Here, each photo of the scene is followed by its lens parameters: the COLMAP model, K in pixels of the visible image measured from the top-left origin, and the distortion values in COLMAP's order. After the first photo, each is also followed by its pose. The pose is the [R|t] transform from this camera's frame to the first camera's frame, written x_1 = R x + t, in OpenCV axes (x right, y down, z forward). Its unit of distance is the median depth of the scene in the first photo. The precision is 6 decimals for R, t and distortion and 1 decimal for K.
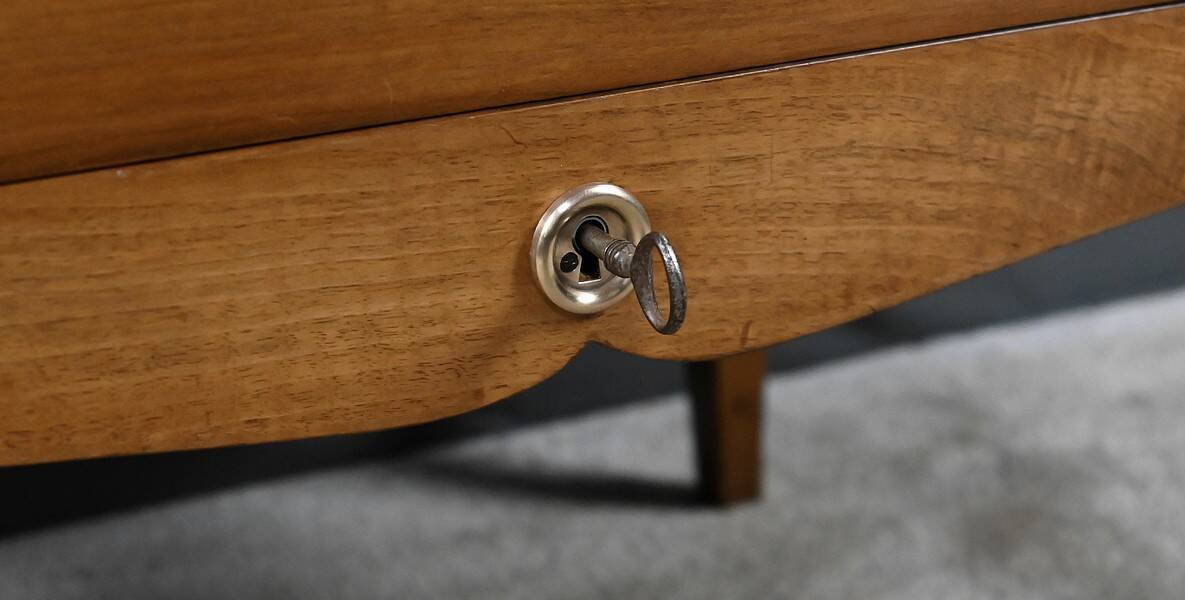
lens RADIAL K [[2446.3, 0, 594.0], [0, 2446.3, 303.8], [0, 0, 1]] dist [-0.074475, 0.000000]
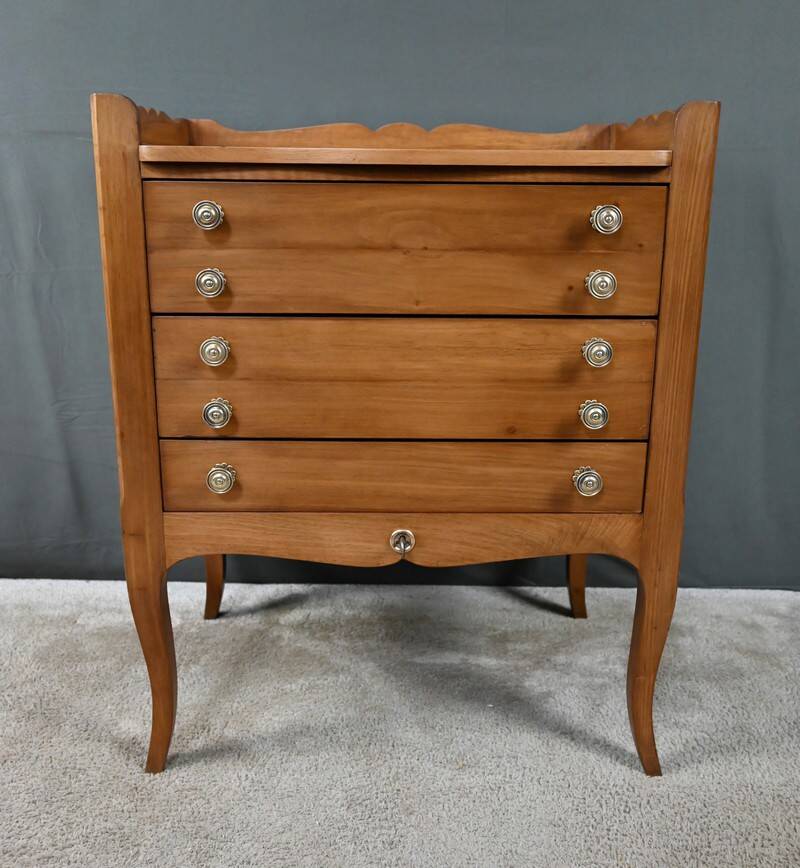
lens RADIAL K [[895.9, 0, 406.8], [0, 895.9, 408.2], [0, 0, 1]] dist [0.004531, 0.000000]
pose [[0.883221, 0.120949, -0.453092, 0.858303], [-0.177558, 0.980486, -0.084386, -0.143239], [0.434044, 0.154981, 0.887461, -0.775117]]
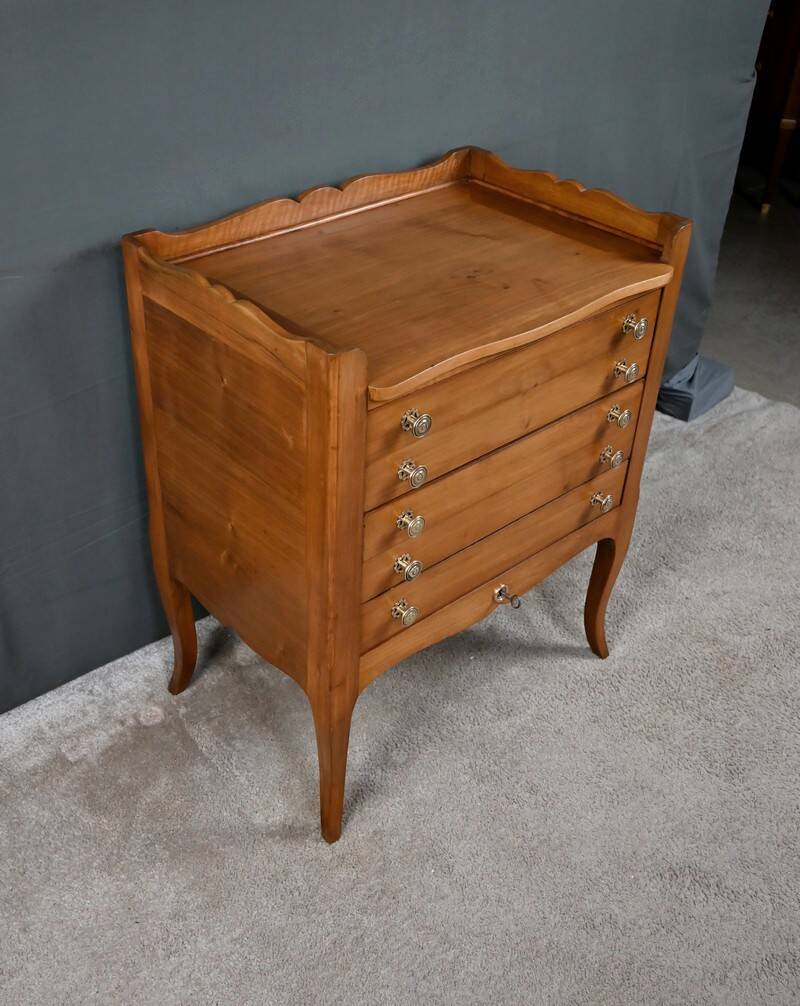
lens RADIAL K [[1094.3, 0, 378.8], [0, 1094.3, 501.3], [0, 0, 1]] dist [-0.012556, 0.000000]
pose [[0.976529, -0.100713, 0.190391, -0.877559], [0.054092, 0.970289, 0.235825, -0.995706], [-0.208485, -0.219991, 0.952963, -1.740224]]
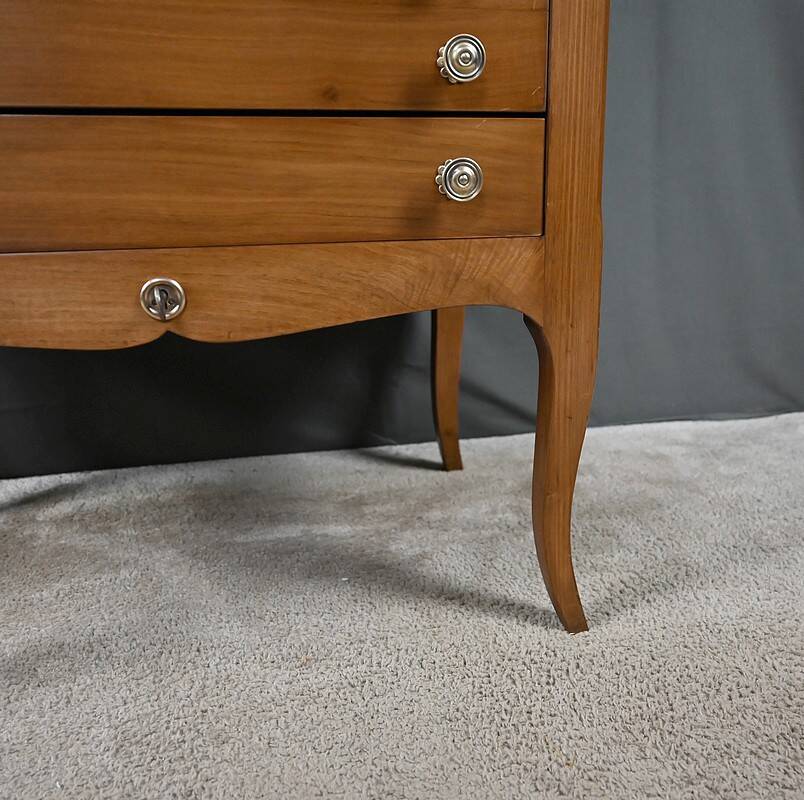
lens RADIAL K [[859.0, 0, 470.2], [0, 859.0, 420.3], [0, 0, 1]] dist [0.003669, 0.000000]
pose [[0.972265, 0.063325, -0.225147, 0.644987], [-0.077257, 0.995569, -0.053611, 0.162630], [0.220755, 0.069518, 0.972849, 0.019171]]
